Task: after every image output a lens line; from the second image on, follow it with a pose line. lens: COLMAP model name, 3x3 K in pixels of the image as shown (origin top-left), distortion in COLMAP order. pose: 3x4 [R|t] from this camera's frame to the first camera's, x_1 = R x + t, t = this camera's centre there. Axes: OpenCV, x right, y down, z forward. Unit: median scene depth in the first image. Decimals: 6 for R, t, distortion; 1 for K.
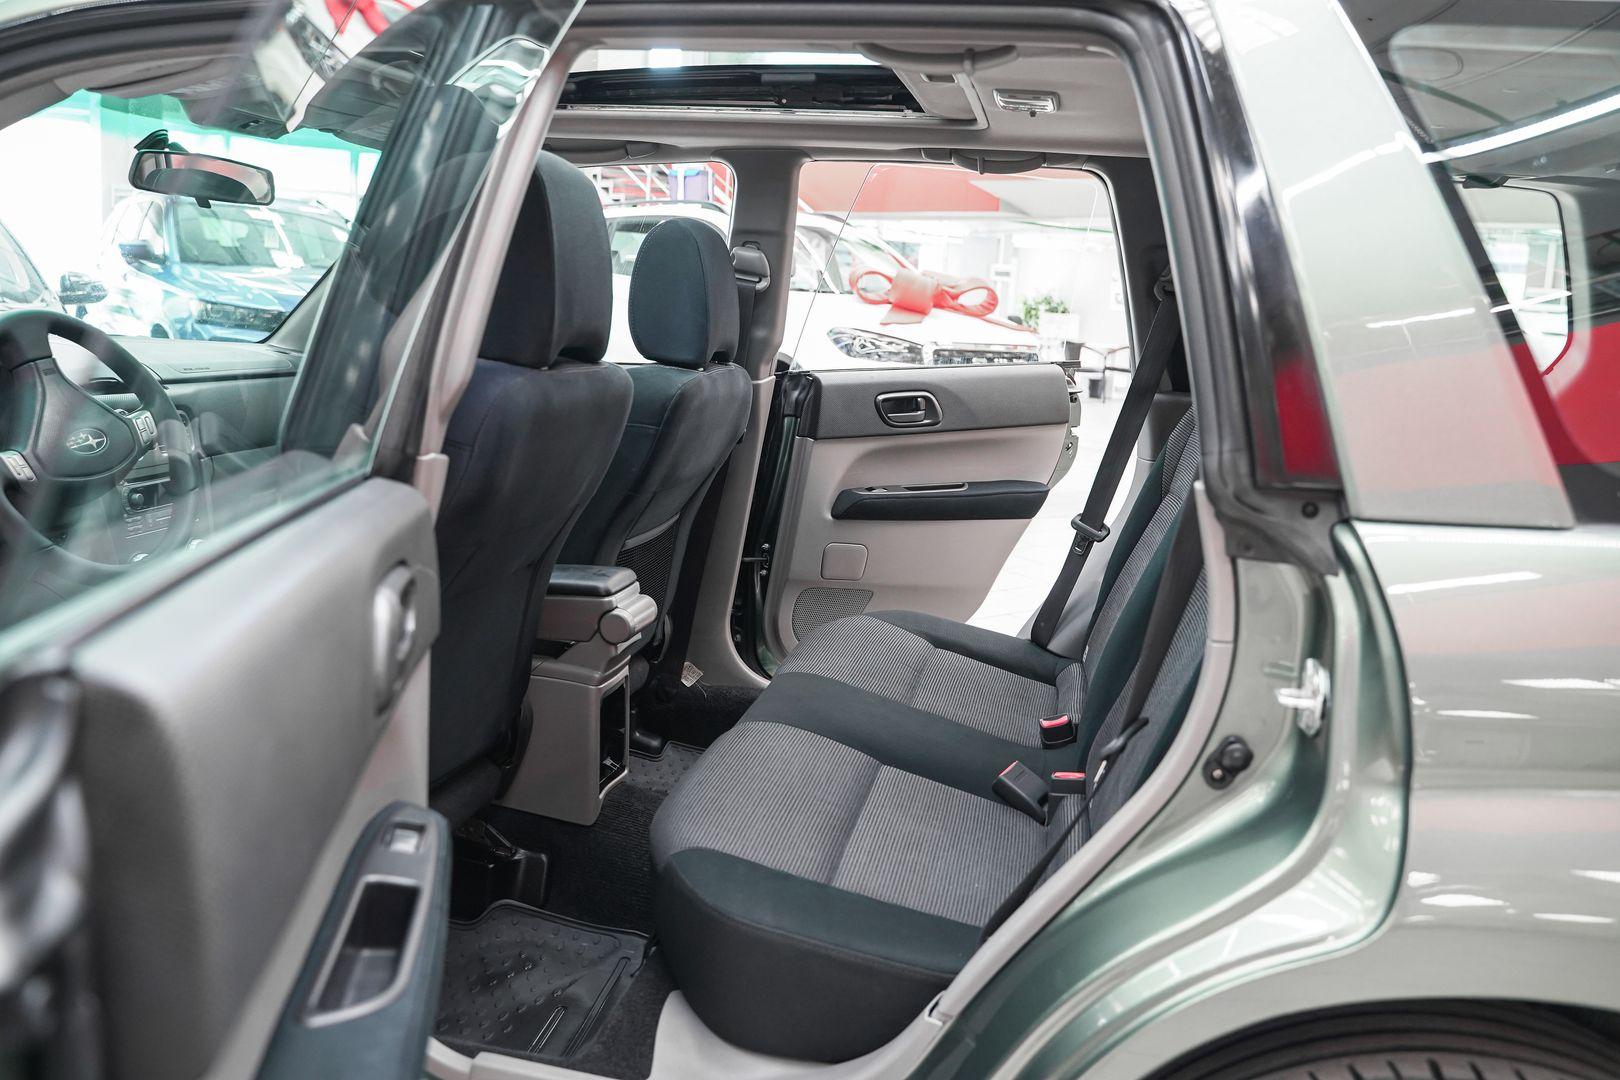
lens RADIAL K [[1350.2, 0, 810.0], [0, 1350.2, 540.0], [0, 0, 1]] dist [-0.129698, 0.116607]
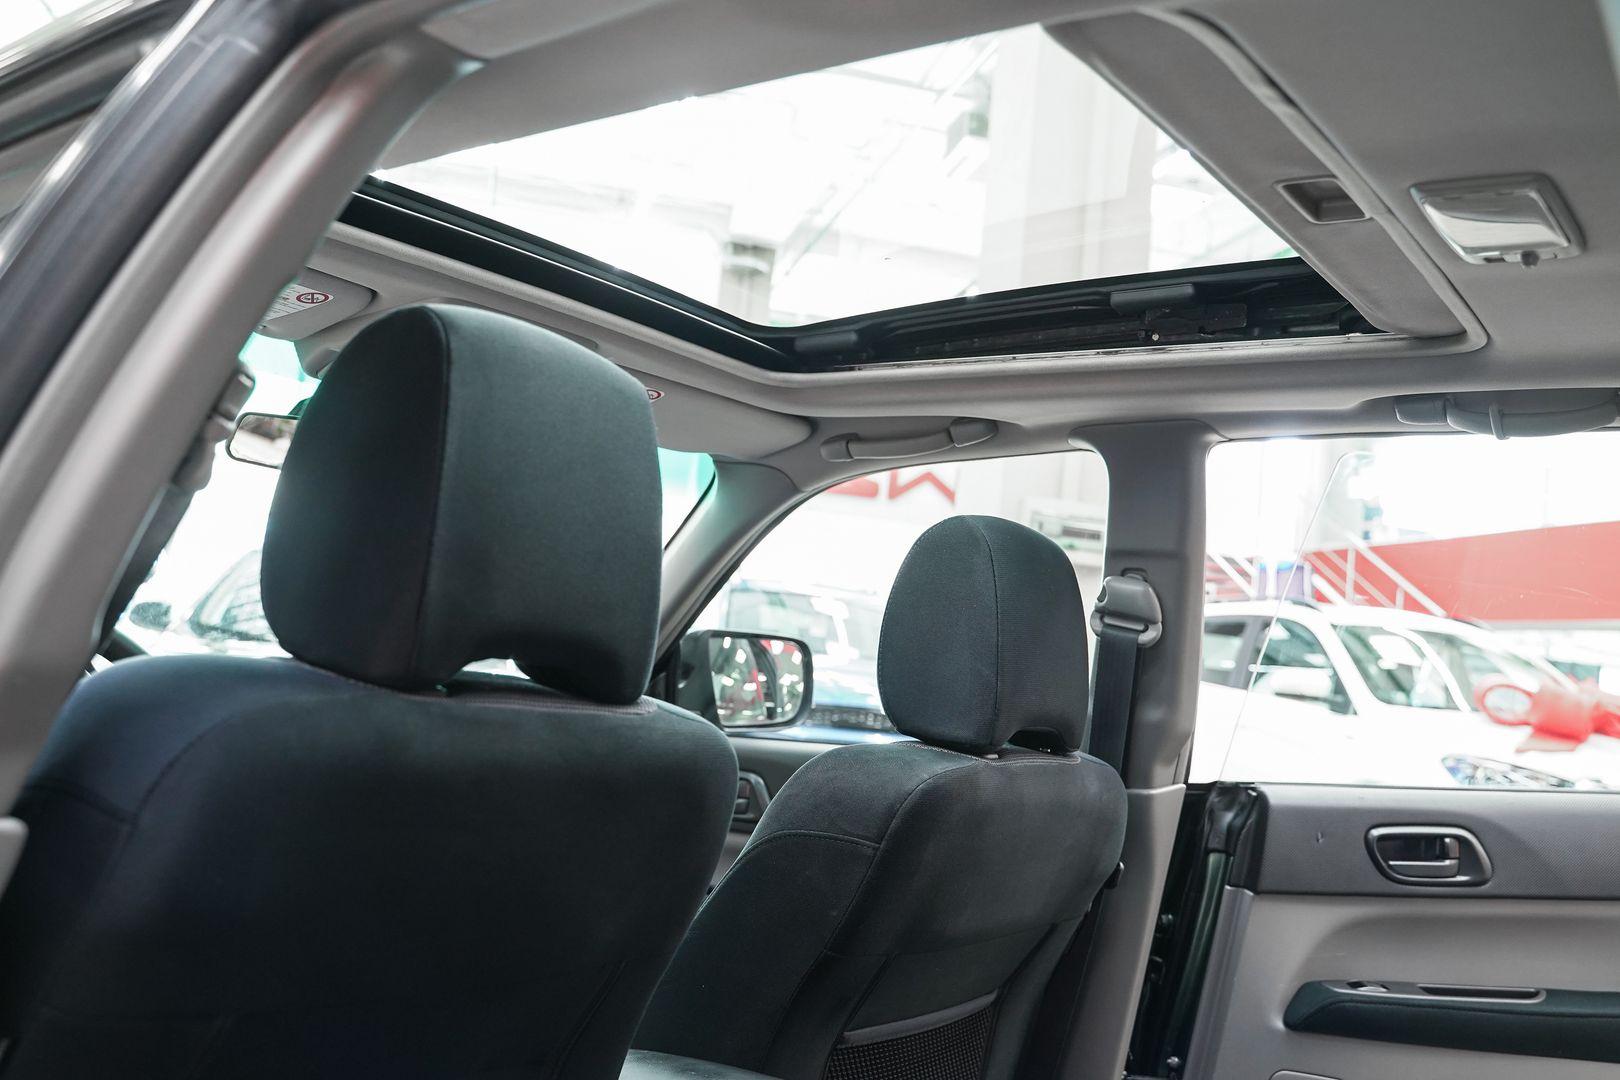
lens RADIAL K [[1432.5, 0, 810.9], [0, 1432.5, 511.3], [0, 0, 1]] dist [-0.161361, 0.160453]
pose [[0.900461, -0.014313, -0.434701, 0.105609], [-0.125019, 0.948761, -0.290211, -0.030411], [0.416582, 0.315669, 0.852533, 0.328791]]
